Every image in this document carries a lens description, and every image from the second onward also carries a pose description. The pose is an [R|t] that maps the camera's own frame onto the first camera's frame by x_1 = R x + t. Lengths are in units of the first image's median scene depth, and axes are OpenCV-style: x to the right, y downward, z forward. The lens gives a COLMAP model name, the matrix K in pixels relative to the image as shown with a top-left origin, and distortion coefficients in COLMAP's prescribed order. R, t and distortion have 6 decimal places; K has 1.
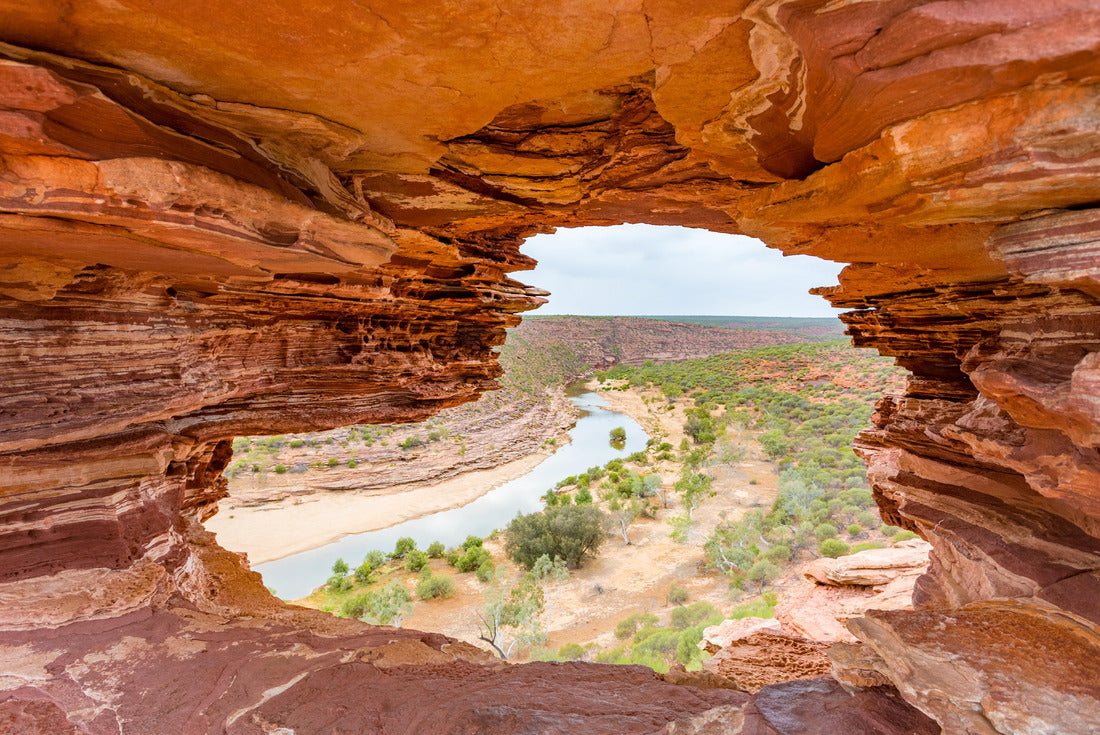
lens RADIAL K [[549.5, 0, 550.0], [0, 549.5, 367.5], [0, 0, 1]] dist [0.014220, -0.000759]
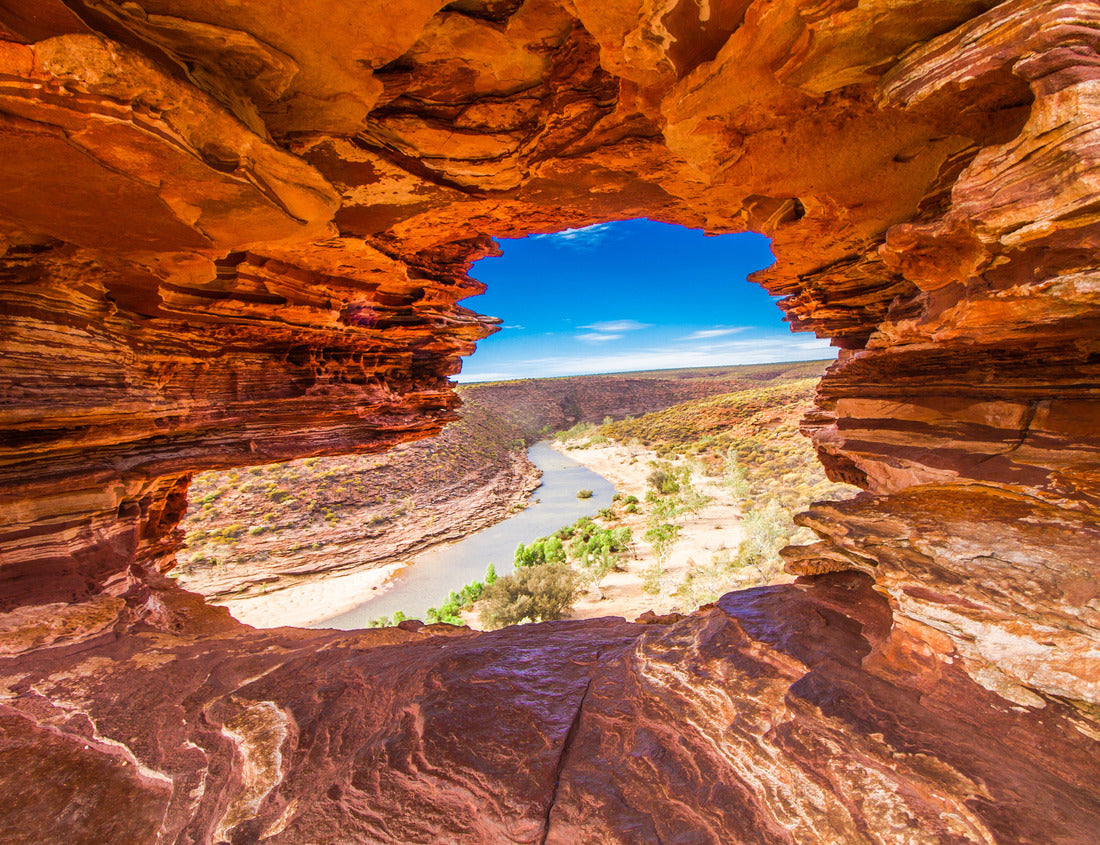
lens RADIAL K [[548.4, 0, 550.0], [0, 548.4, 422.5], [0, 0, 1]] dist [0.017391, -0.014889]
pose [[0.994346, -0.079149, 0.070788, 0.001109], [0.079597, 0.996821, -0.003529, 0.139861], [-0.070284, 0.009143, 0.997485, -0.021360]]
